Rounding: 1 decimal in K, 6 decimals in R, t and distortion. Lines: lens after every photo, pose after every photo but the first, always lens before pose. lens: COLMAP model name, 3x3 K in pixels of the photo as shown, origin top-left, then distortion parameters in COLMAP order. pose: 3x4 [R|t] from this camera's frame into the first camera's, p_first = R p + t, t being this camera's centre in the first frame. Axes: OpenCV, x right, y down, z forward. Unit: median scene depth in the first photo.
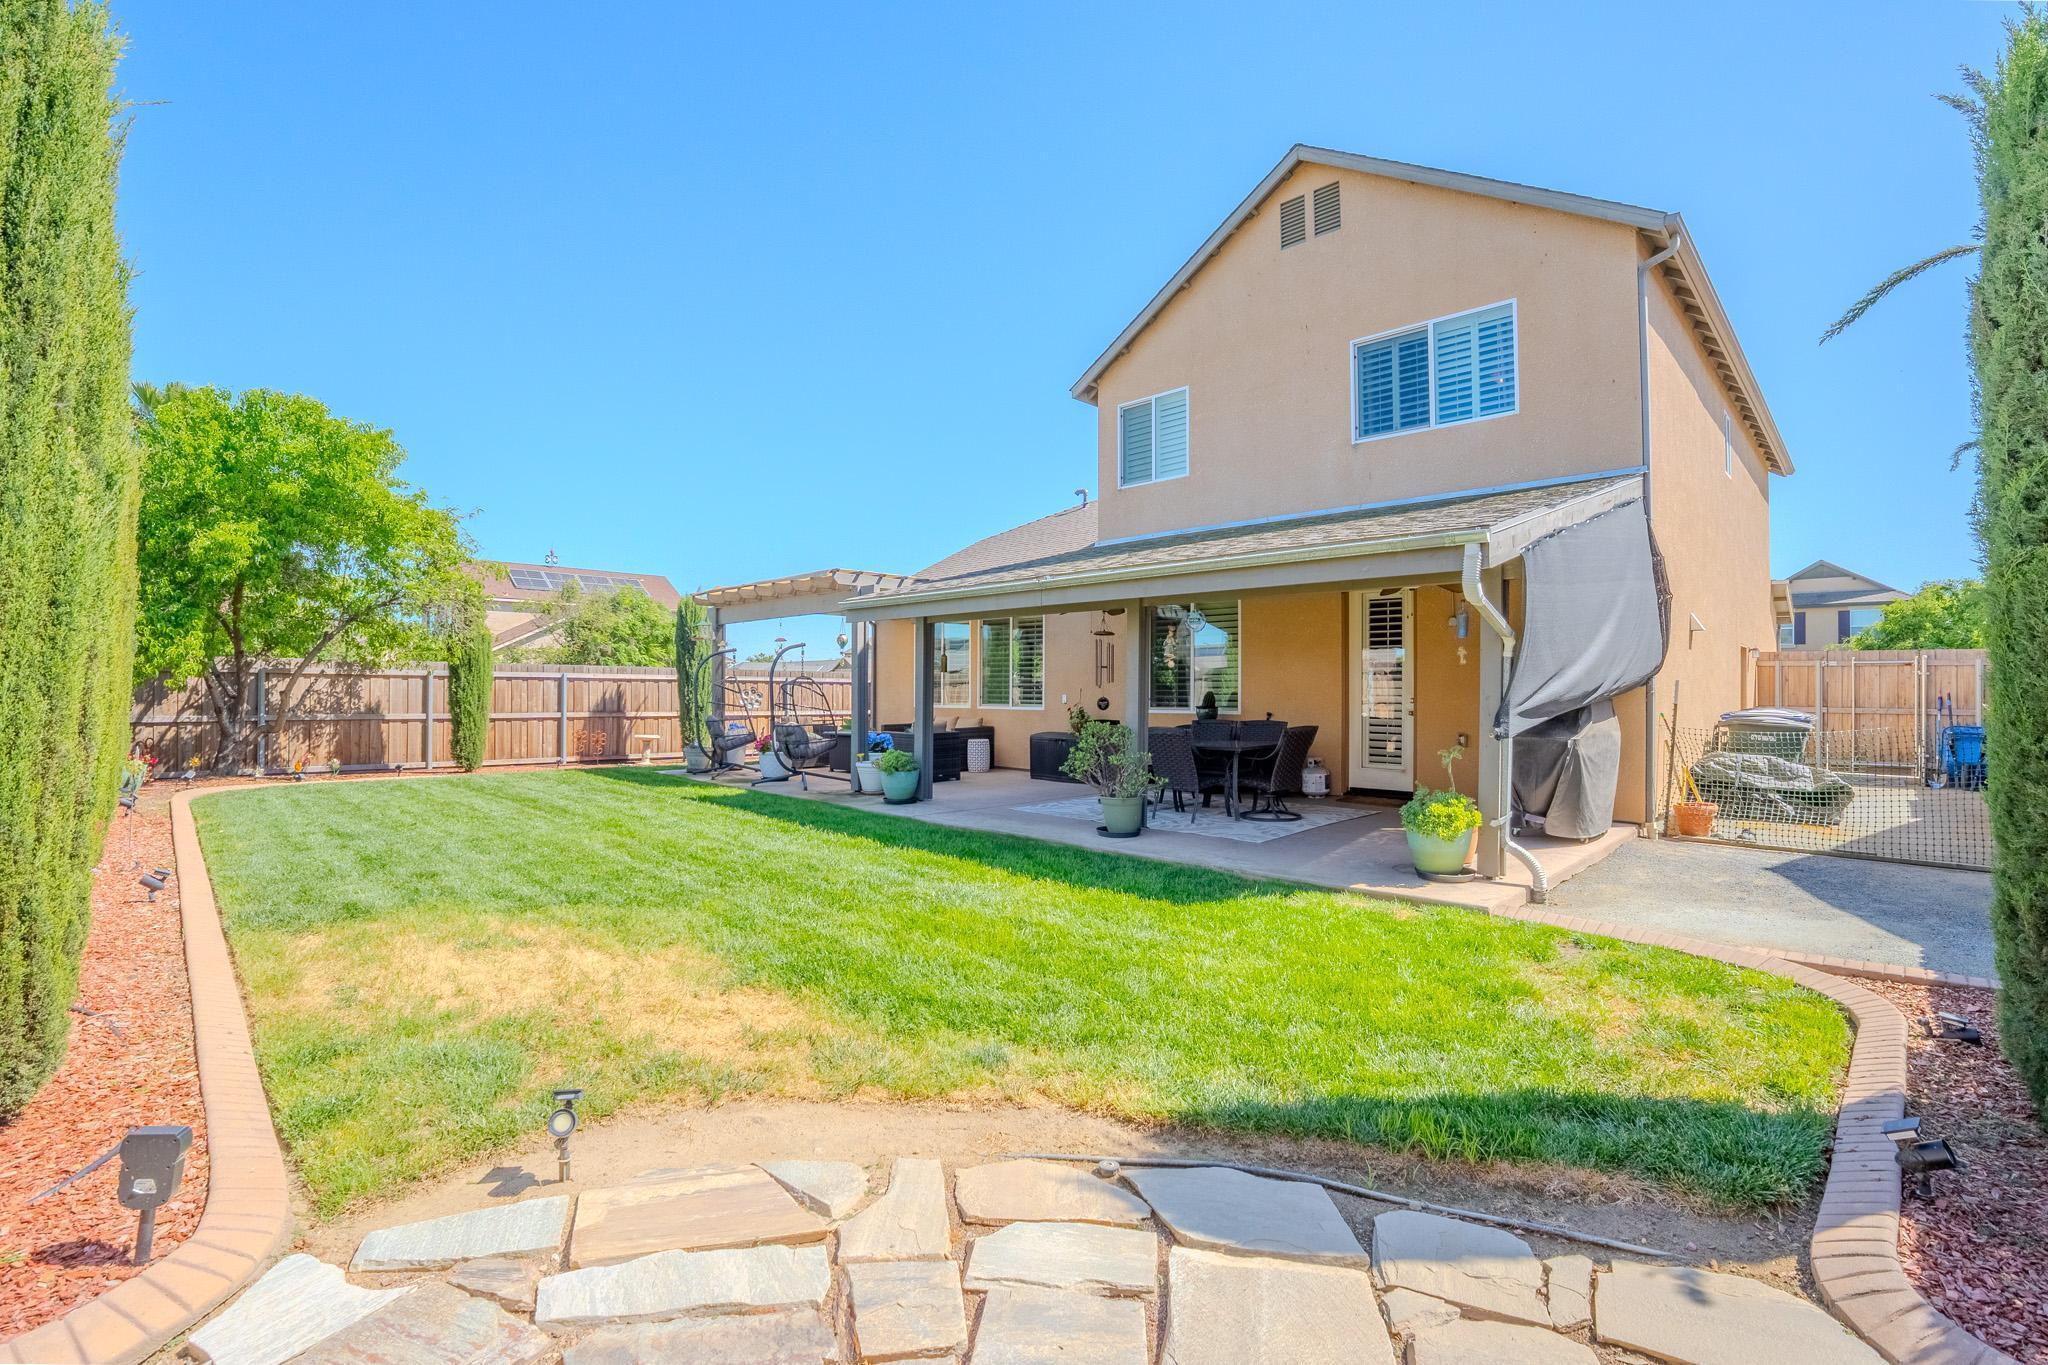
lens RADIAL K [[908.1, 0, 1021.3], [0, 908.1, 684.2], [0, 0, 1]] dist [-0.061330, 0.009066]
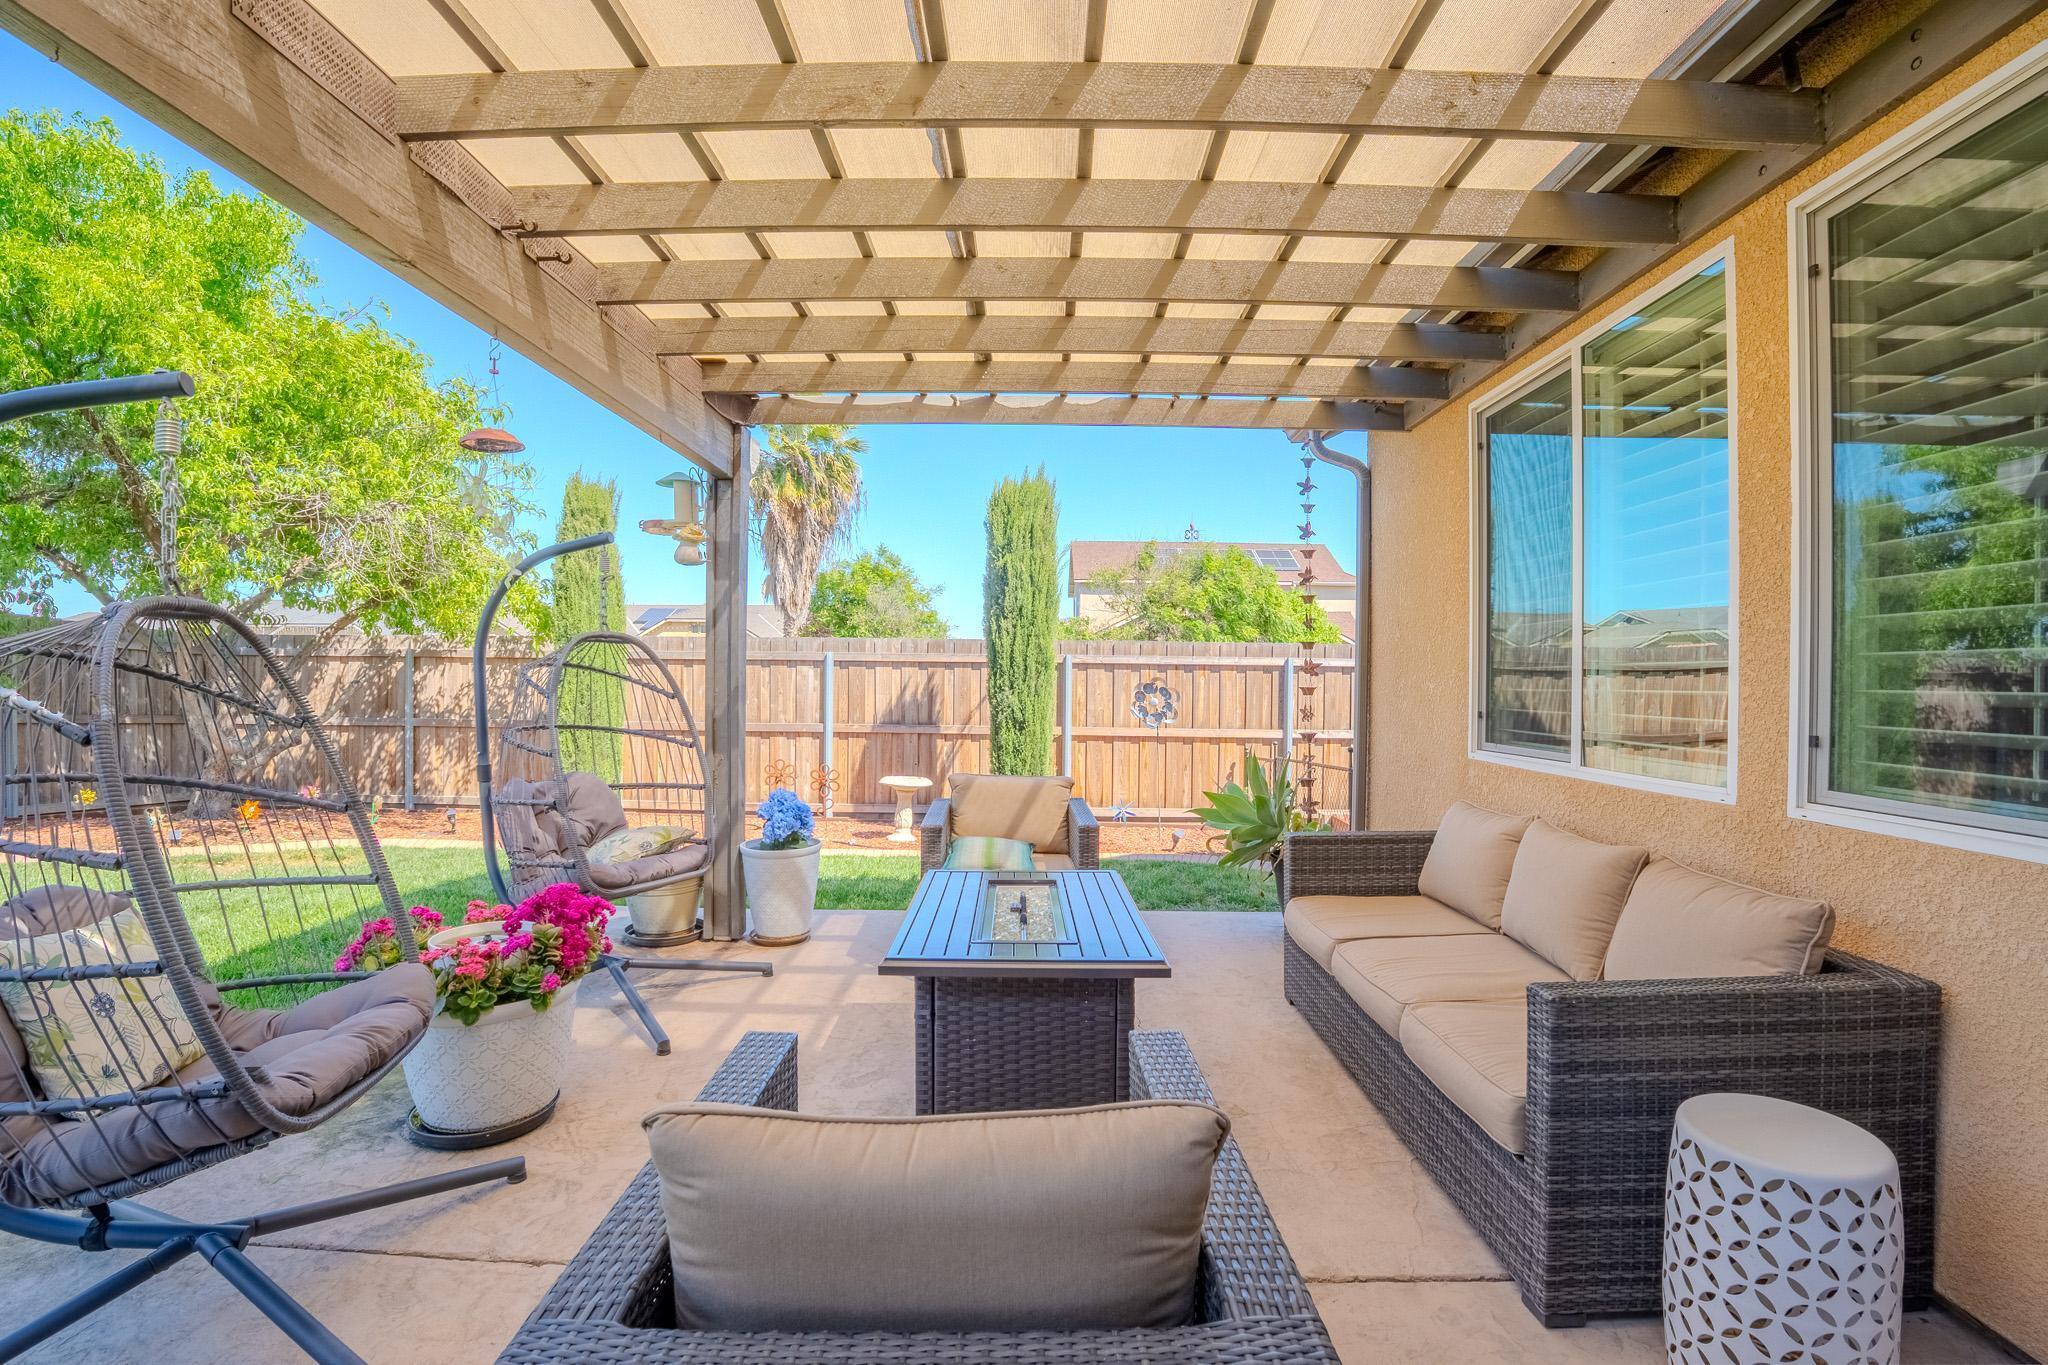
lens RADIAL K [[908.1, 0, 1021.9], [0, 908.1, 688.1], [0, 0, 1]] dist [-0.061330, 0.009066]
pose [[0.701056, 0.000842, -0.713106, -0.028778], [0.004317, 0.999976, 0.005425, 0.006793], [0.713093, -0.006882, 0.701035, 0.682352]]
